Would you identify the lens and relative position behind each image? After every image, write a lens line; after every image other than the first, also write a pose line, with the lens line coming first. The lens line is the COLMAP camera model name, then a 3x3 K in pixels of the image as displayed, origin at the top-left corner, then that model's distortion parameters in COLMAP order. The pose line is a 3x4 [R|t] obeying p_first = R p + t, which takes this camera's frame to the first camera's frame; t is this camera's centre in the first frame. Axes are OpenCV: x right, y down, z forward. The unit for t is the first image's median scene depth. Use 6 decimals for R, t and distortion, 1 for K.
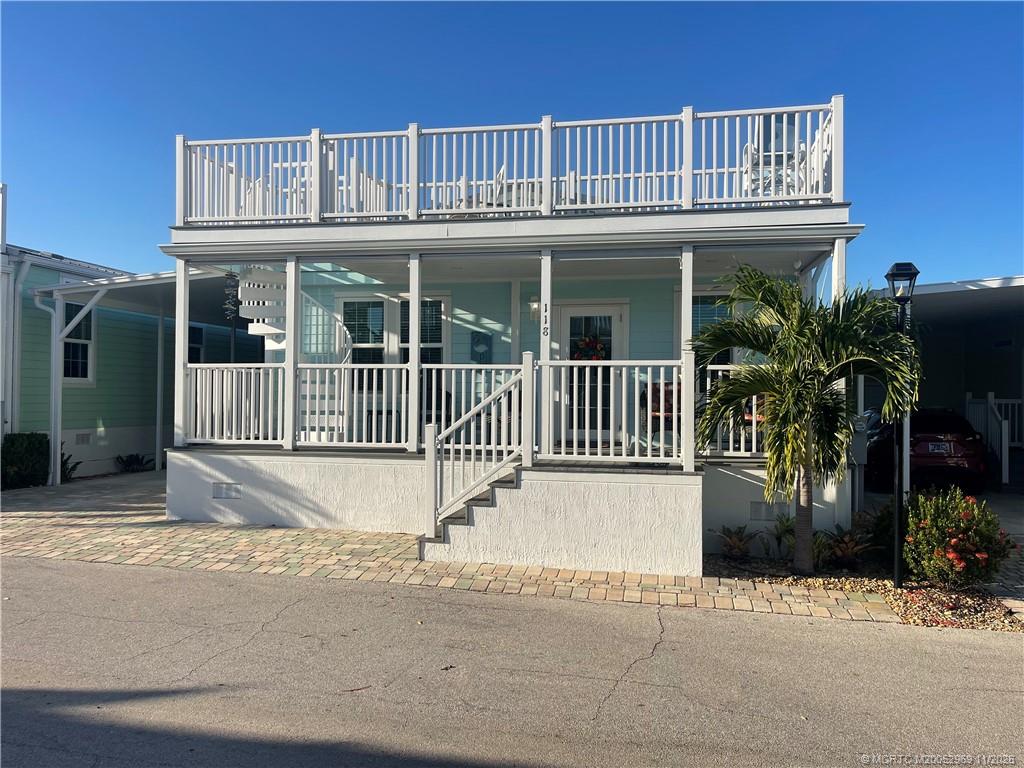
lens RADIAL K [[756.3, 0, 542.3], [0, 756.3, 383.0], [0, 0, 1]] dist [0.030294, -0.018811]
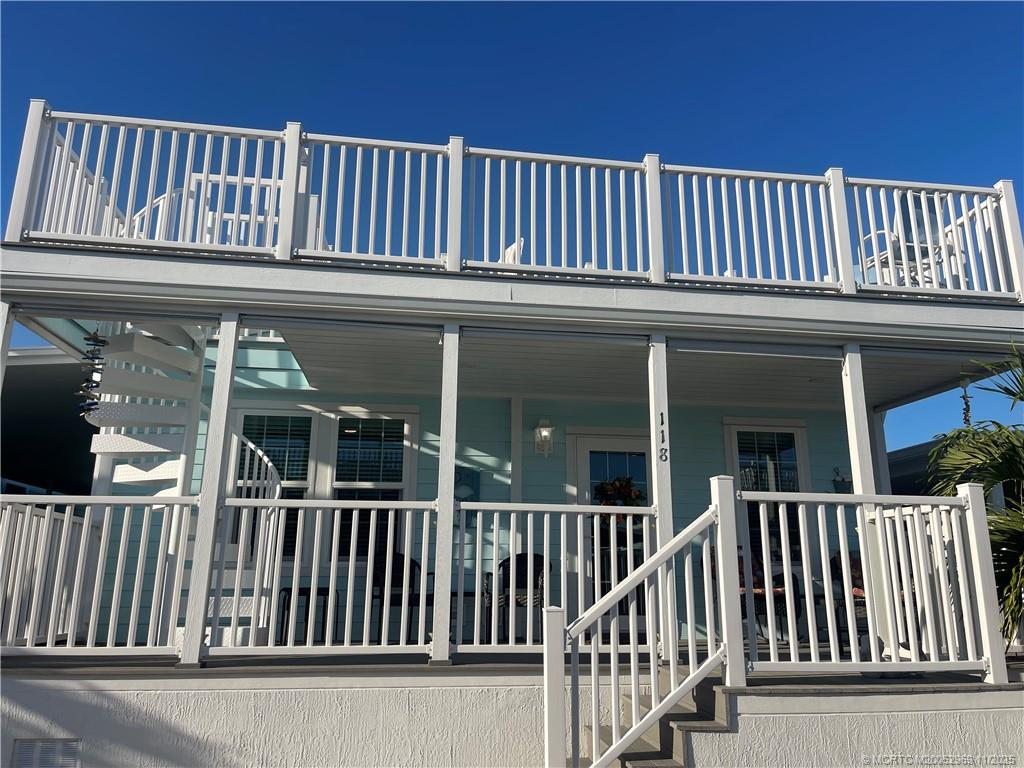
lens RADIAL K [[756.3, 0, 508.8], [0, 756.3, 378.6], [0, 0, 1]] dist [0.030294, -0.018811]
pose [[0.949209, 0.081556, 0.303892, -0.308359], [-0.003230, 0.968298, -0.249777, 0.029132], [-0.314629, 0.236110, 0.919381, 0.417568]]
